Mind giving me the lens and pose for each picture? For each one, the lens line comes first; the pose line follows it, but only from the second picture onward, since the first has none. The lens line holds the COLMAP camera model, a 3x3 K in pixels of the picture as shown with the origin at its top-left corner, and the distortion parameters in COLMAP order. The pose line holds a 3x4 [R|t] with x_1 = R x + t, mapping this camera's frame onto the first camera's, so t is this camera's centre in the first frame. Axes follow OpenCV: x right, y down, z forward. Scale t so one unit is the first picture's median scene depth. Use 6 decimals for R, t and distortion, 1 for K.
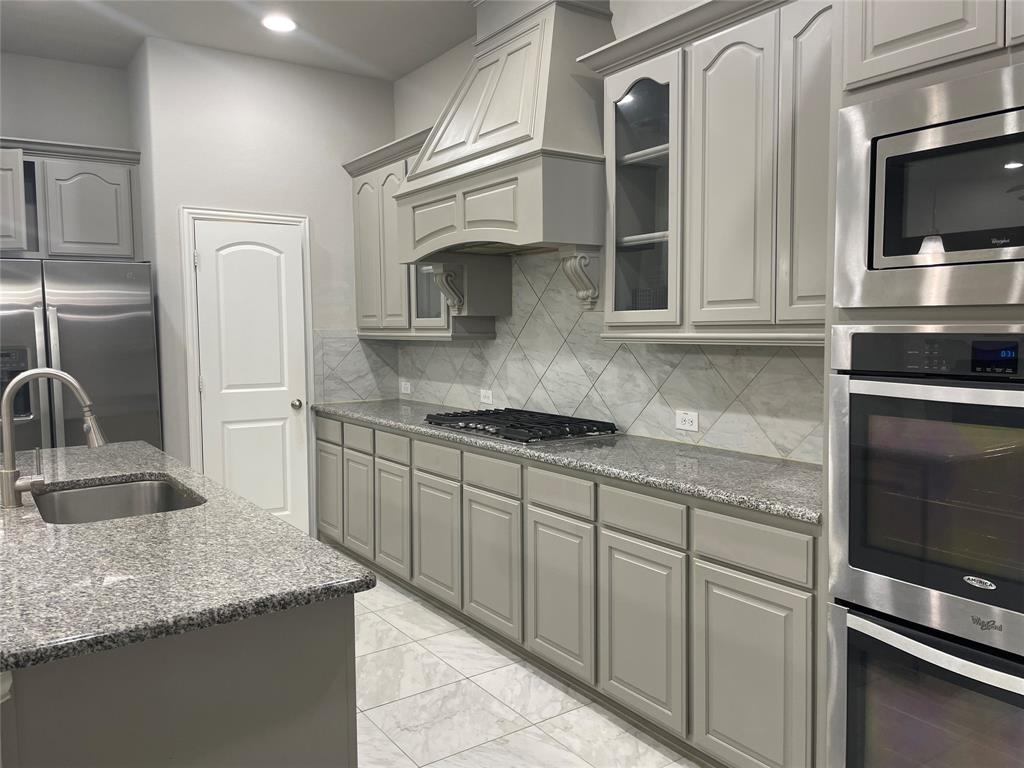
lens RADIAL K [[779.1, 0, 512.0], [0, 779.1, 381.2], [0, 0, 1]] dist [0.047623, 0.000552]
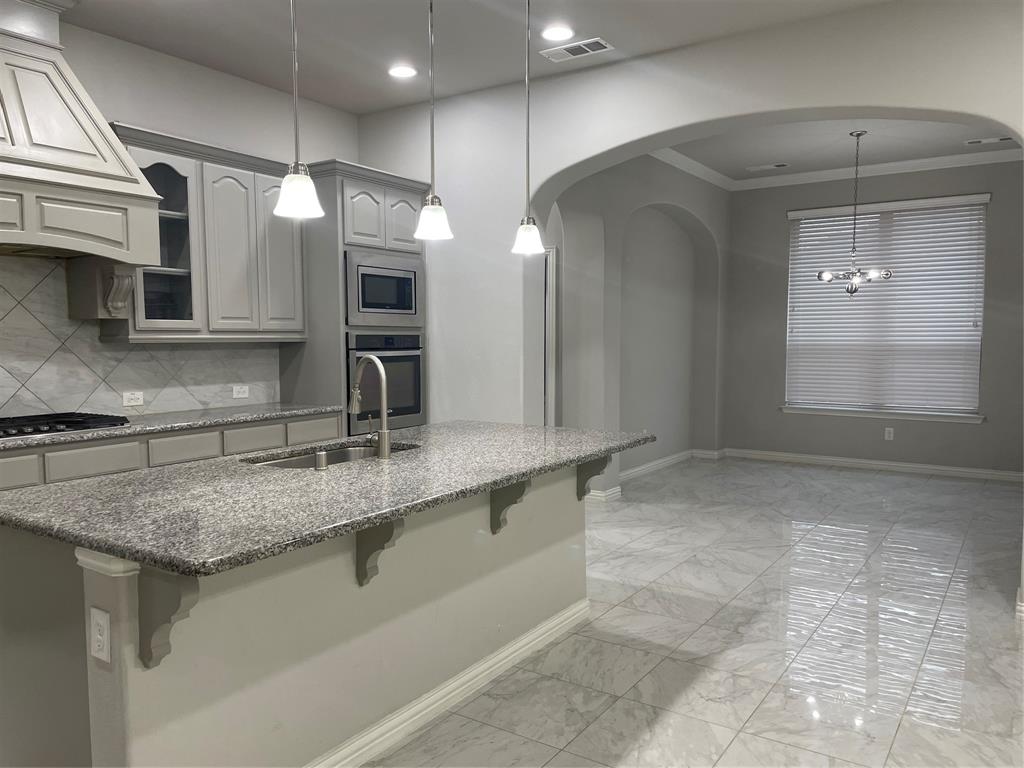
lens RADIAL K [[779.1, 0, 511.6], [0, 779.1, 386.2], [0, 0, 1]] dist [0.047623, 0.000552]
pose [[-0.376018, -0.050118, 0.925256, -1.394691], [0.072472, 0.993887, 0.083288, -0.042589], [-0.923774, 0.098373, -0.370088, 0.933626]]
